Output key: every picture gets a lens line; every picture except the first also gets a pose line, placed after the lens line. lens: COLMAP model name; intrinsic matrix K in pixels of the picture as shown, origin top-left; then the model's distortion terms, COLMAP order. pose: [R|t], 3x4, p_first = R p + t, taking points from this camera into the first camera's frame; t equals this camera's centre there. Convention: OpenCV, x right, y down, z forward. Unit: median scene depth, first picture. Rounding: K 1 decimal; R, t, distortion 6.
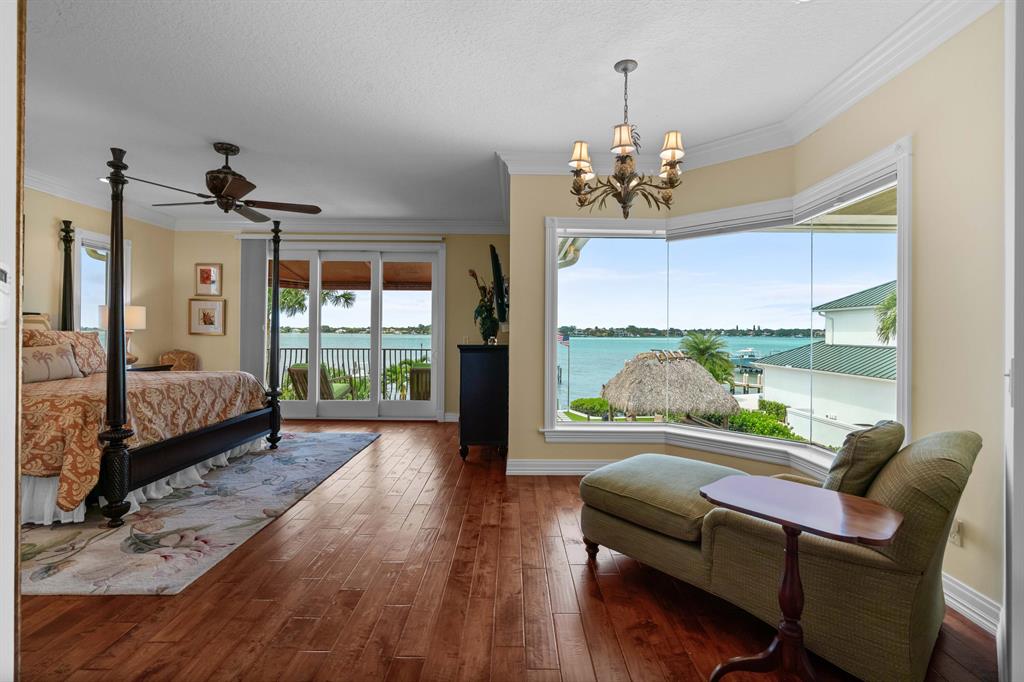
lens RADIAL K [[466.3, 0, 518.2], [0, 466.3, 331.5], [0, 0, 1]] dist [-0.001190, -0.000648]
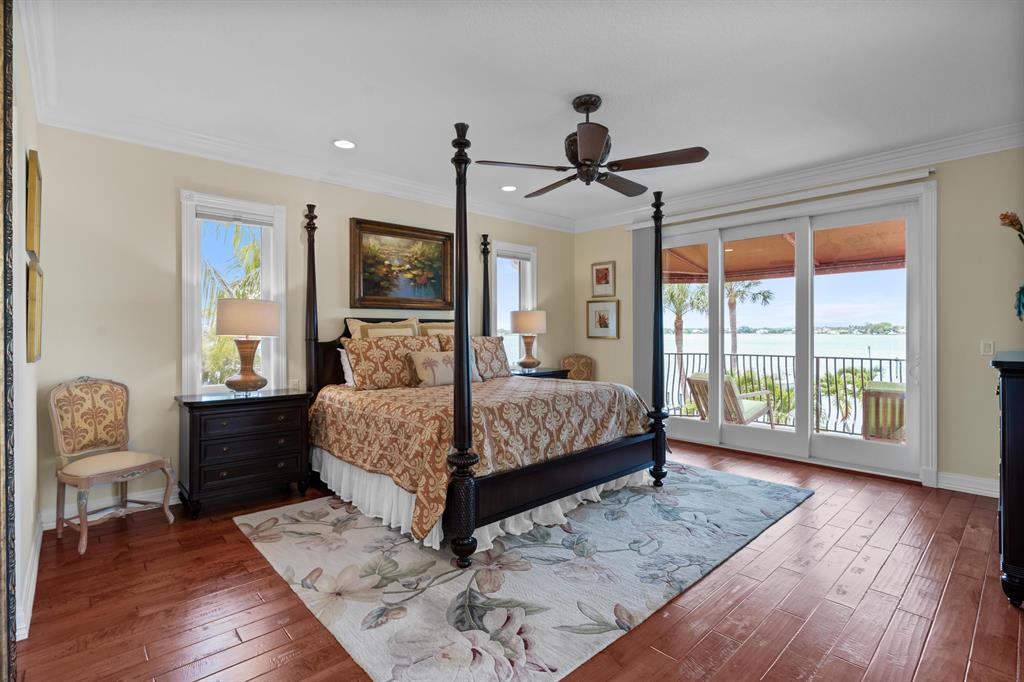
lens RADIAL K [[481.5, 0, 512.3], [0, 481.5, 333.3], [0, 0, 1]] dist [-0.002794, 0.000700]
pose [[0.664114, -0.008948, -0.747578, -0.106690], [0.010191, 0.999944, -0.002915, -0.004132], [0.747562, -0.005683, 0.664167, 0.364382]]
